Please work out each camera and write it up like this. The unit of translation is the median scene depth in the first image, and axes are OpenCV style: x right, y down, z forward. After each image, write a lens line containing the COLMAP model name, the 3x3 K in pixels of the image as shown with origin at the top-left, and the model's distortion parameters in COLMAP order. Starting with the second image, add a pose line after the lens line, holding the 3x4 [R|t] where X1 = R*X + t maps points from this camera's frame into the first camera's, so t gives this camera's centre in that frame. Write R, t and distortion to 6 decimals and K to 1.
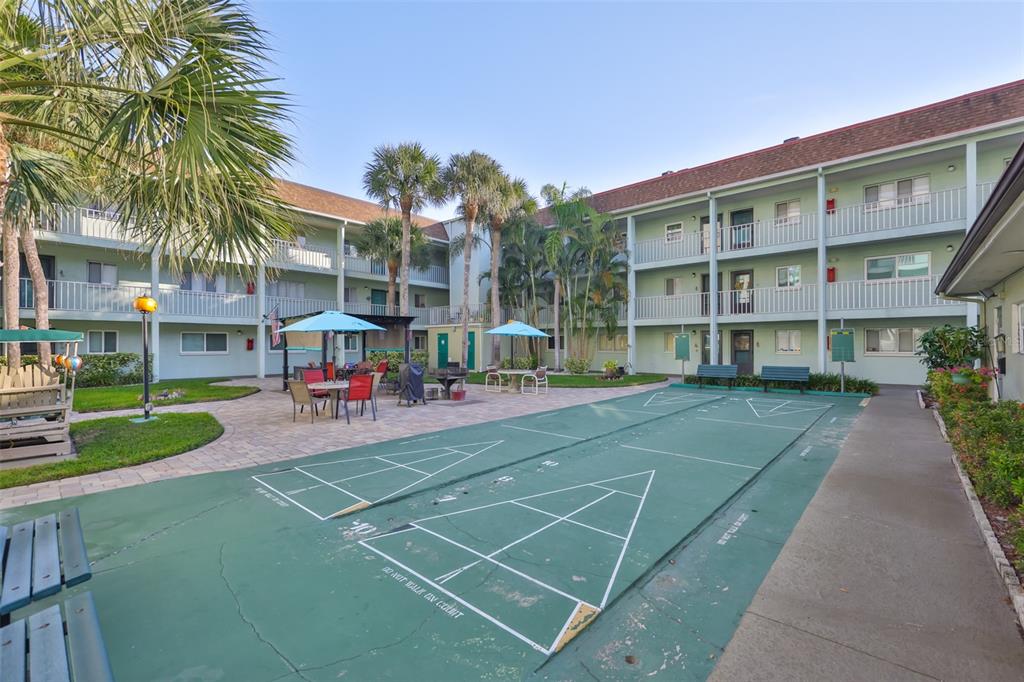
lens RADIAL K [[433.5, 0, 507.2], [0, 433.5, 342.8], [0, 0, 1]] dist [0.001798, 0.000098]
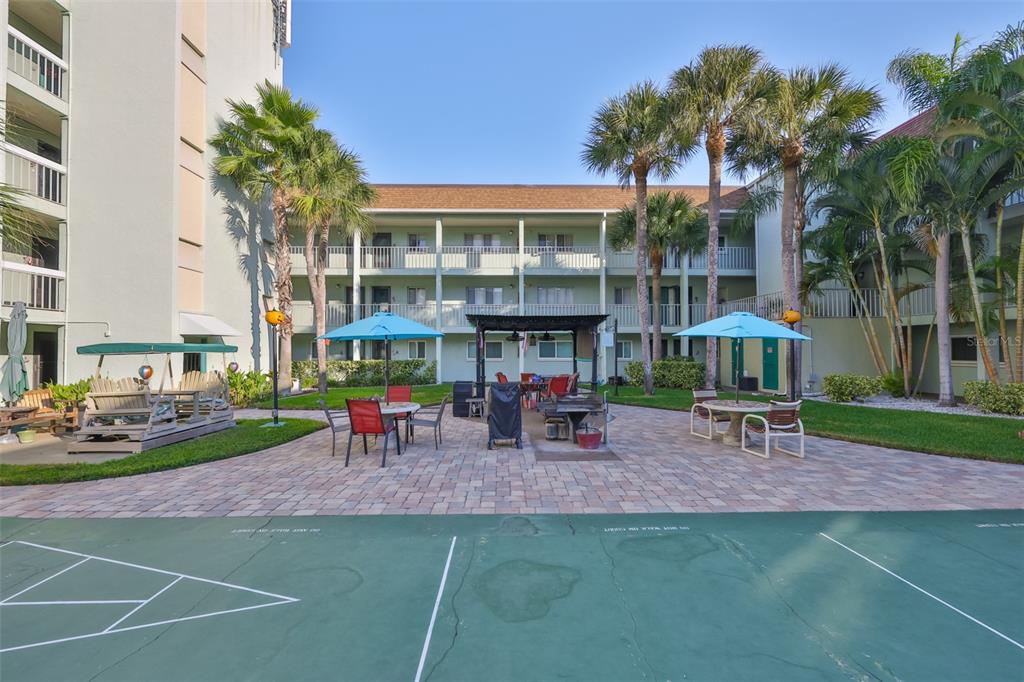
lens RADIAL K [[433.5, 0, 507.2], [0, 433.5, 342.8], [0, 0, 1]] dist [0.001798, 0.000098]
pose [[0.687114, -0.013803, -0.726419, 0.160452], [0.003353, 0.999869, -0.015827, -0.002982], [0.726542, 0.008439, 0.687070, 0.315148]]
